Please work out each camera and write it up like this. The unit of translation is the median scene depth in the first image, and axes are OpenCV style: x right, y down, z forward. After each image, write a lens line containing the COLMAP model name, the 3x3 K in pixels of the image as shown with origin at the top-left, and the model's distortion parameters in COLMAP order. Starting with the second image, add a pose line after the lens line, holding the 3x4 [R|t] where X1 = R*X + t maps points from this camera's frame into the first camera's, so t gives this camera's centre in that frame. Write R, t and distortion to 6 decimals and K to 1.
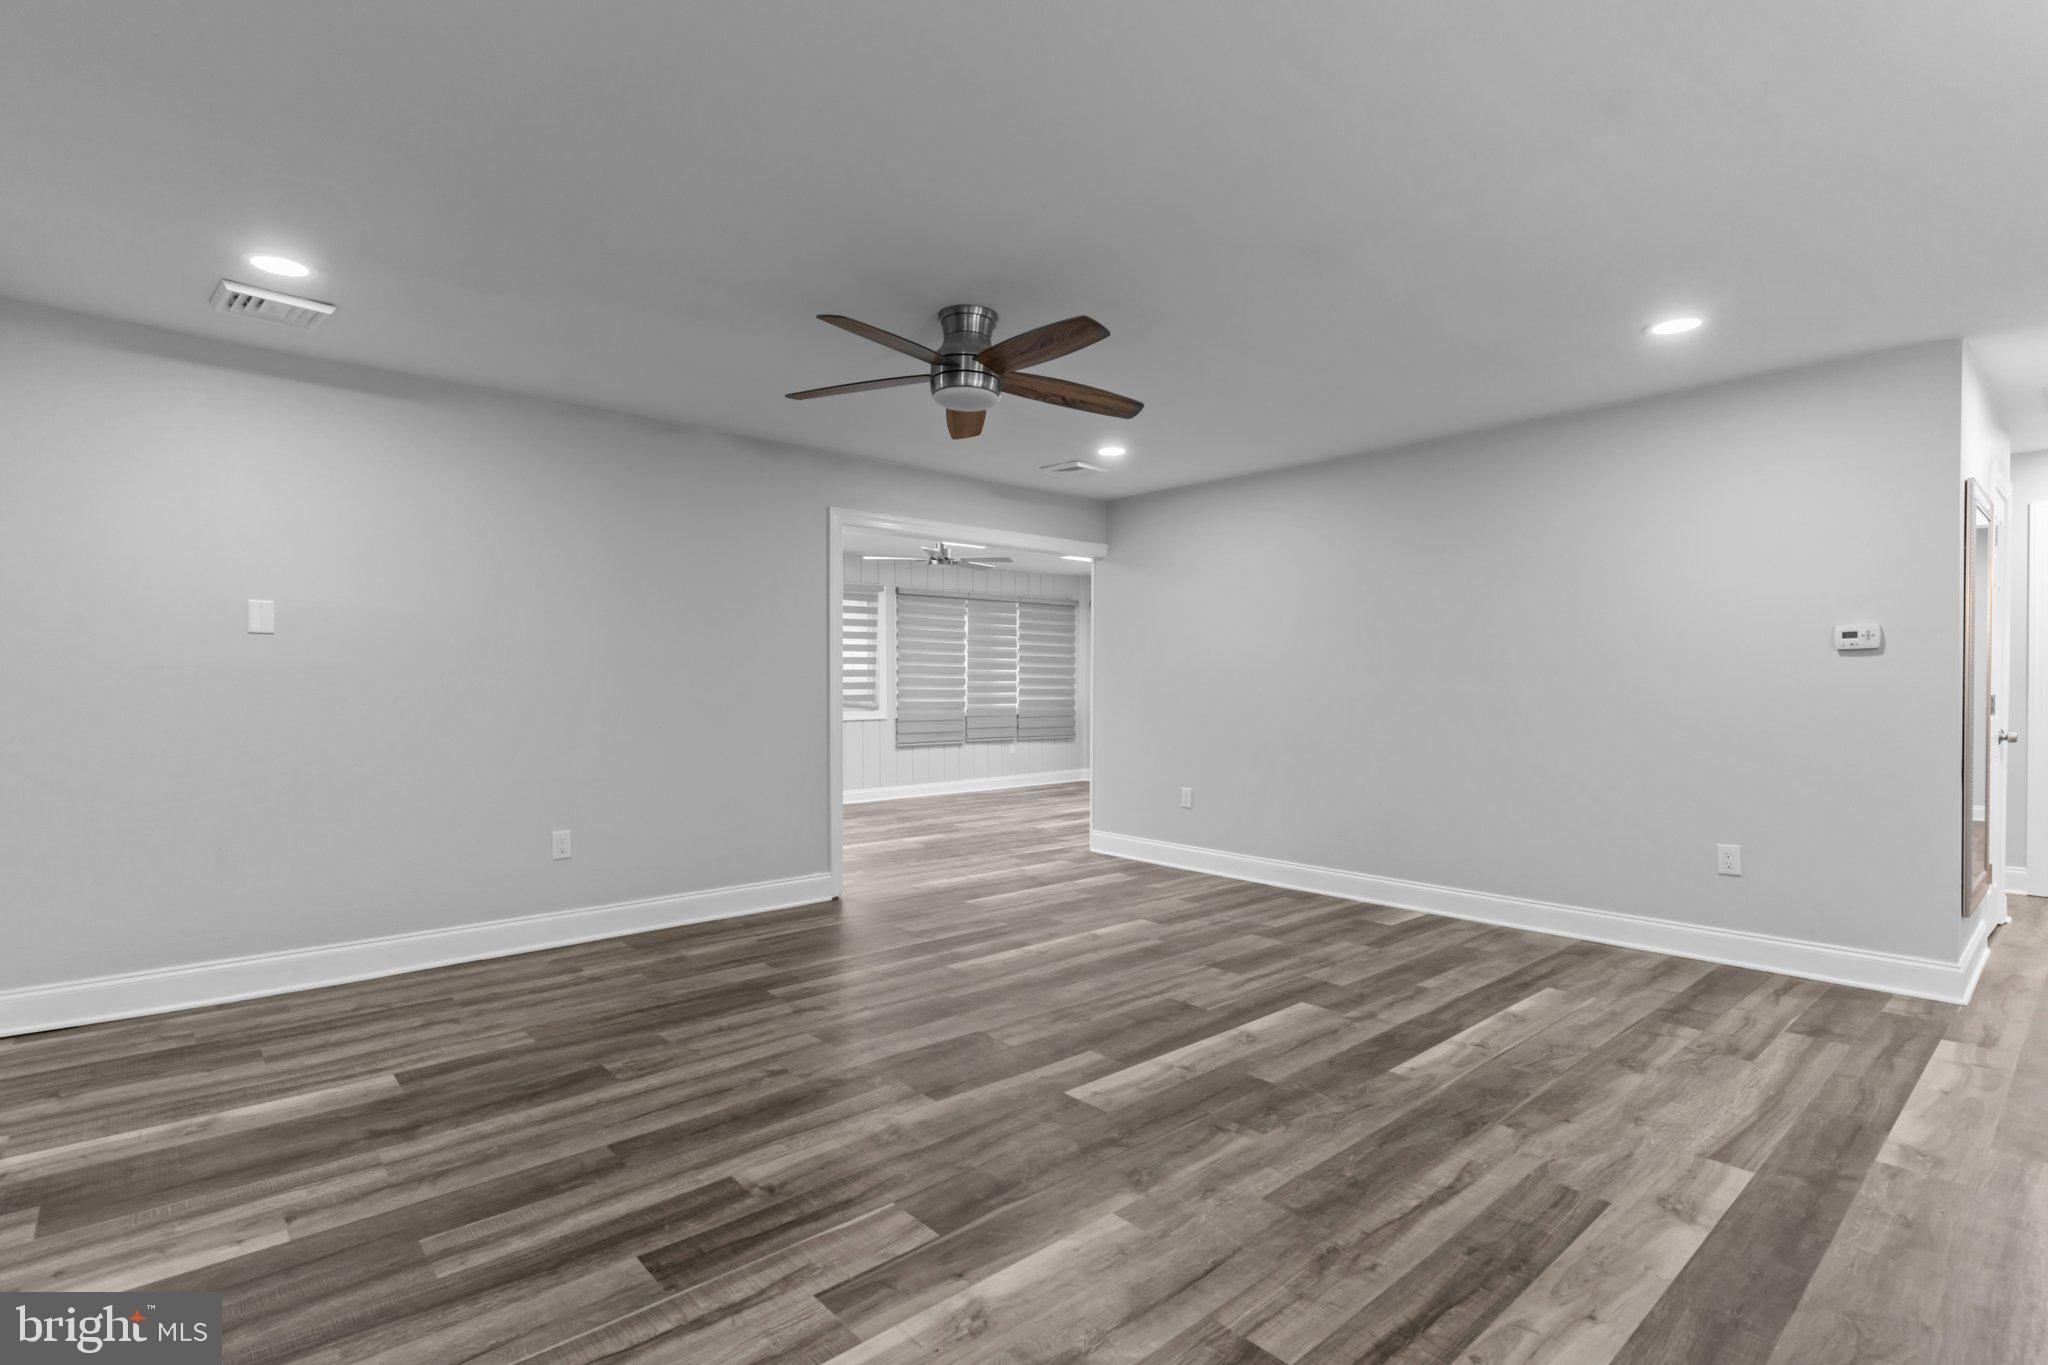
lens RADIAL K [[971.4, 0, 1018.2], [0, 971.4, 715.3], [0, 0, 1]] dist [0.001669, 0.000549]
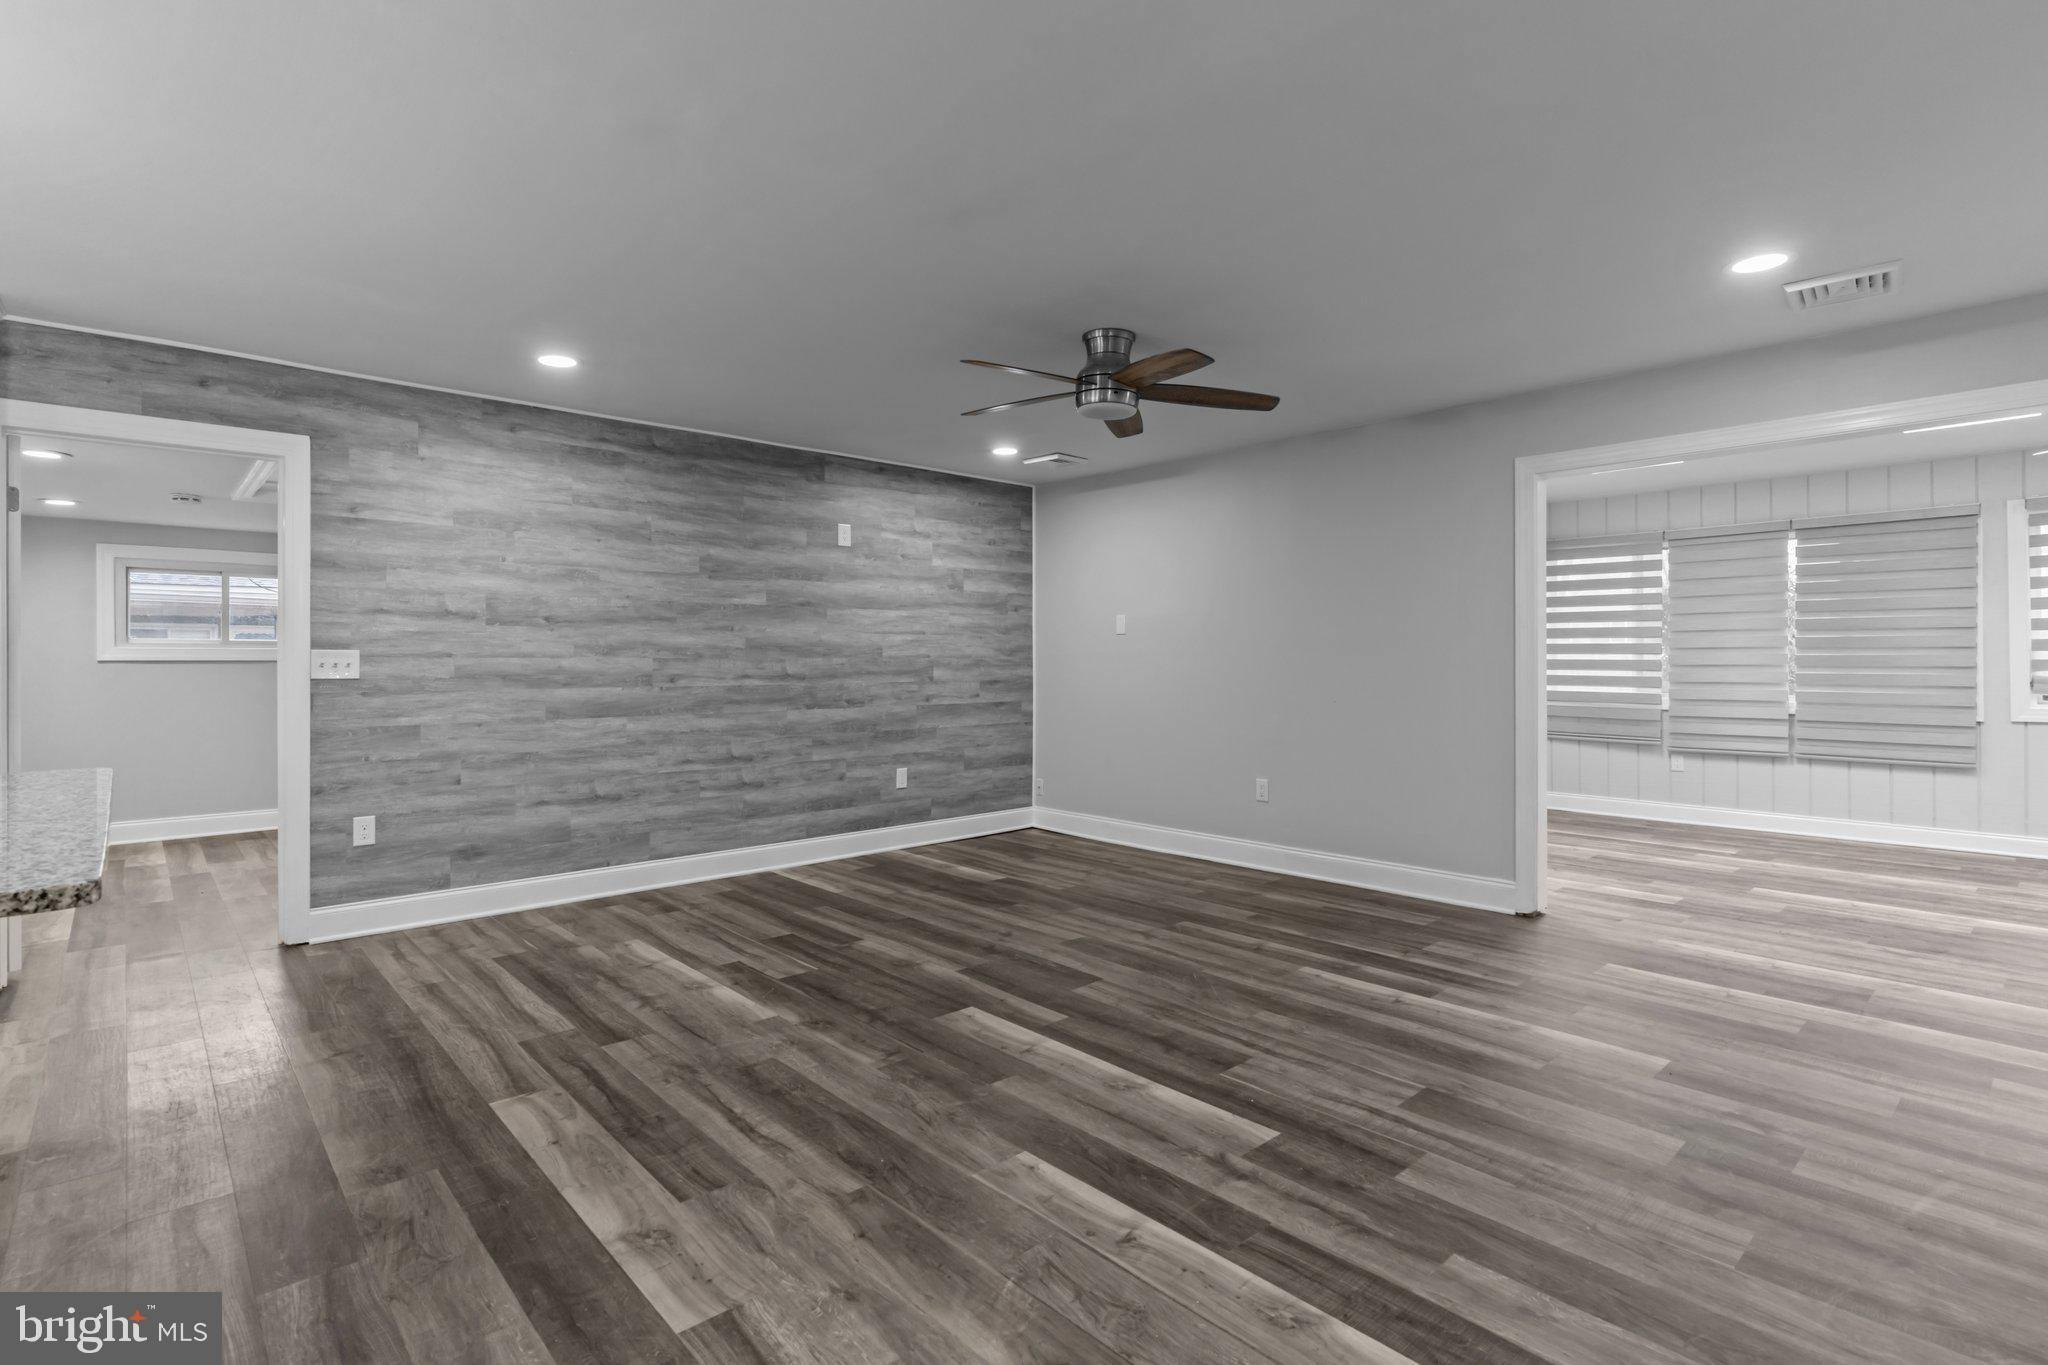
lens RADIAL K [[971.4, 0, 1018.5], [0, 971.4, 665.6], [0, 0, 1]] dist [0.001669, 0.000549]
pose [[0.017161, 0.001664, -0.999851, 1.033957], [-0.029043, 0.999577, 0.001165, -0.027940], [0.999431, 0.029019, 0.017202, 0.853207]]
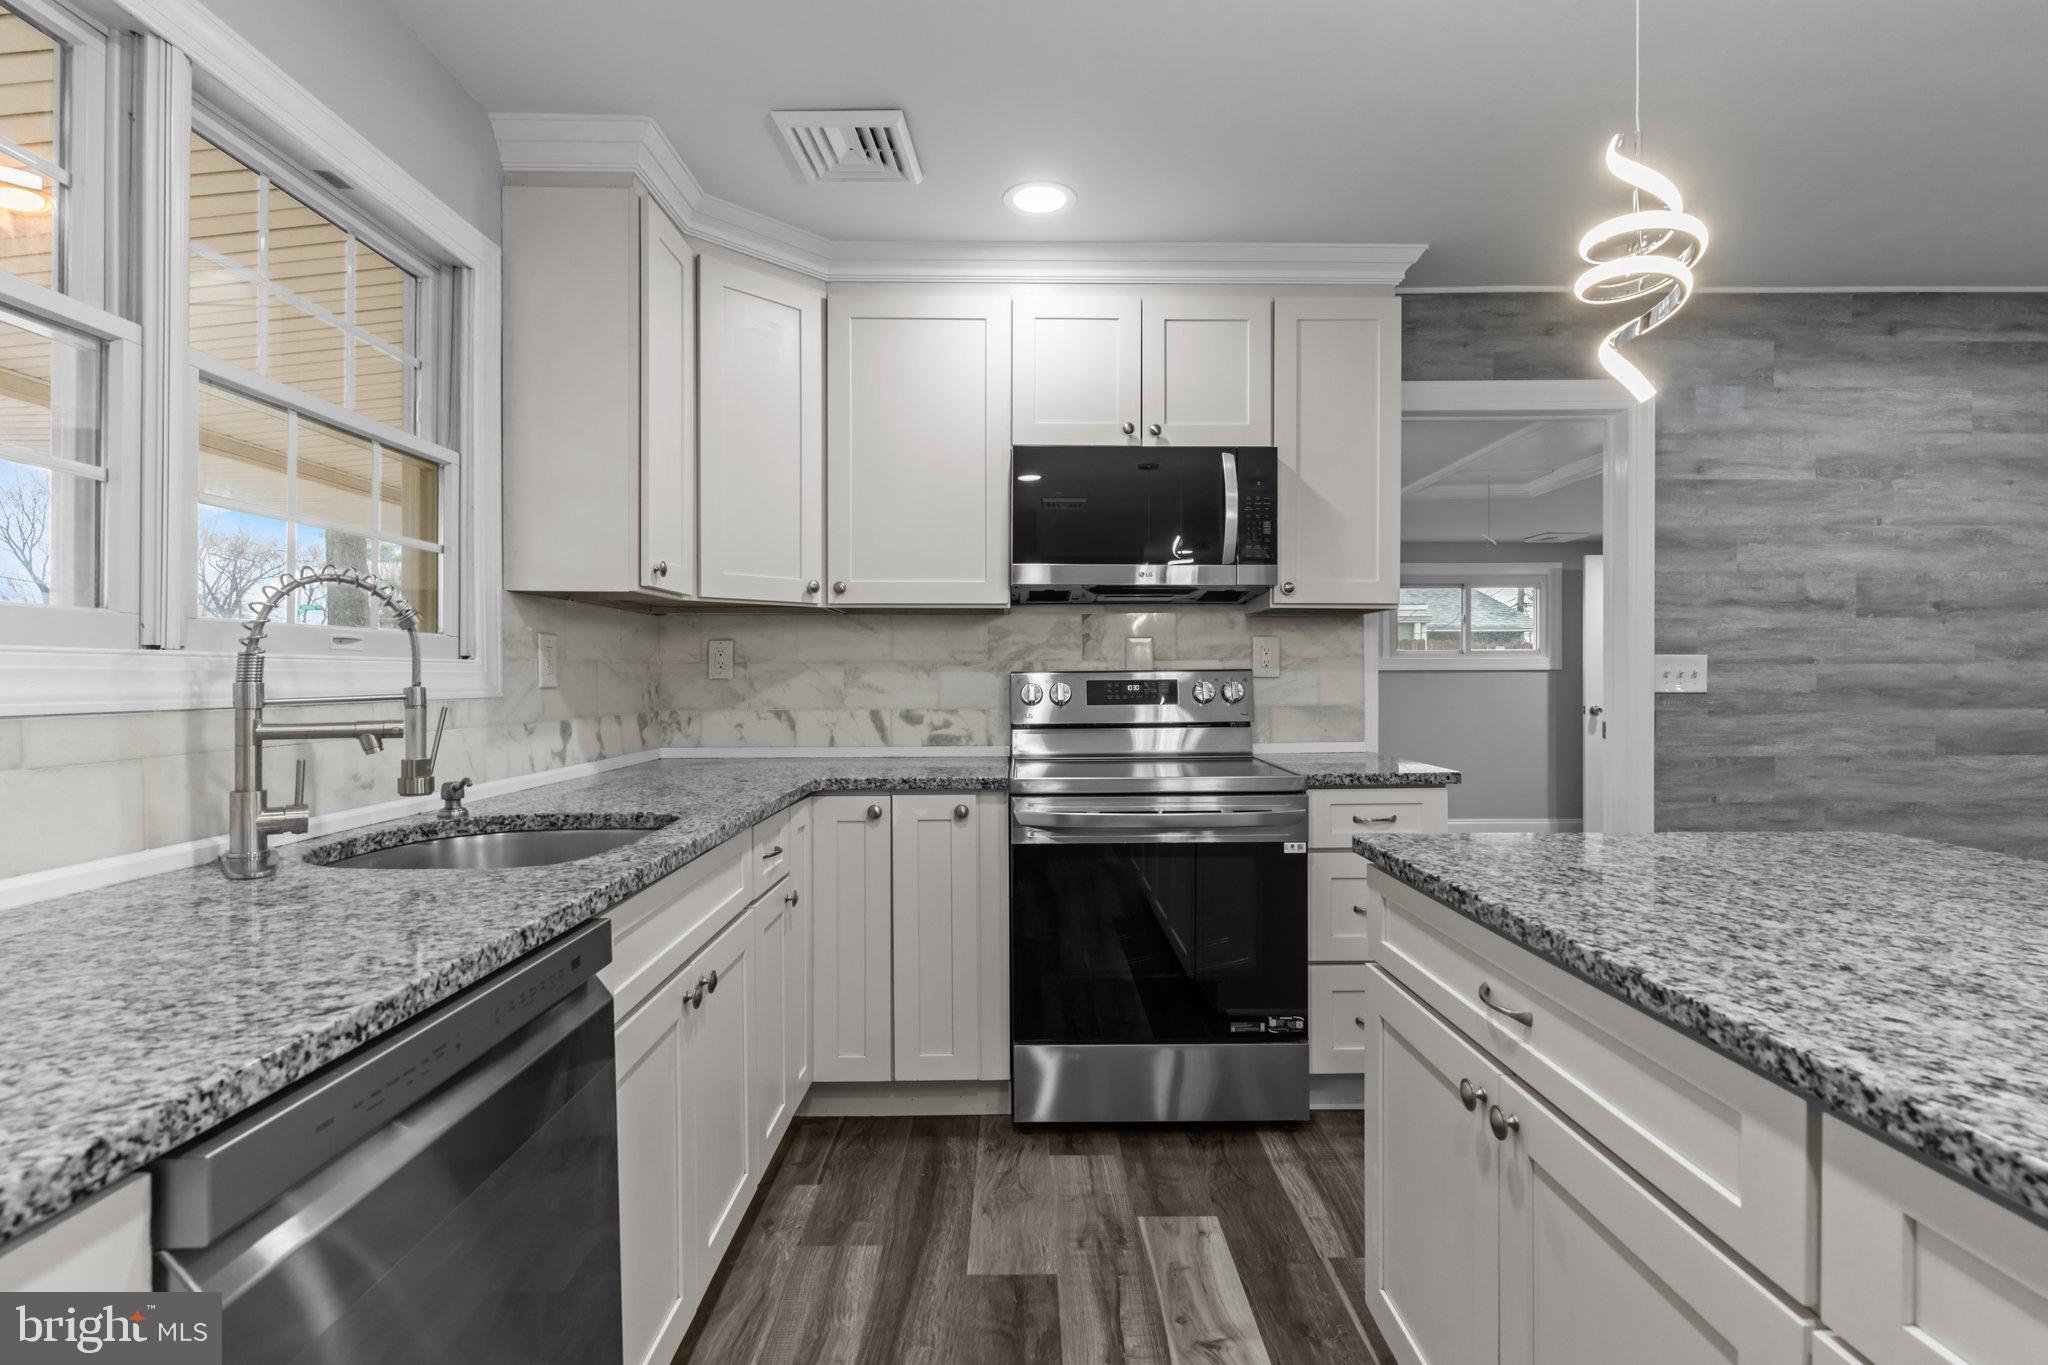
lens RADIAL K [[971.4, 0, 1022.5], [0, 971.4, 679.9], [0, 0, 1]] dist [0.001669, 0.000549]
pose [[-0.657618, 0.004902, -0.753335, 0.916575], [-0.020471, 0.999493, 0.024373, -0.006697], [0.753073, 0.031450, -0.657185, 0.150055]]
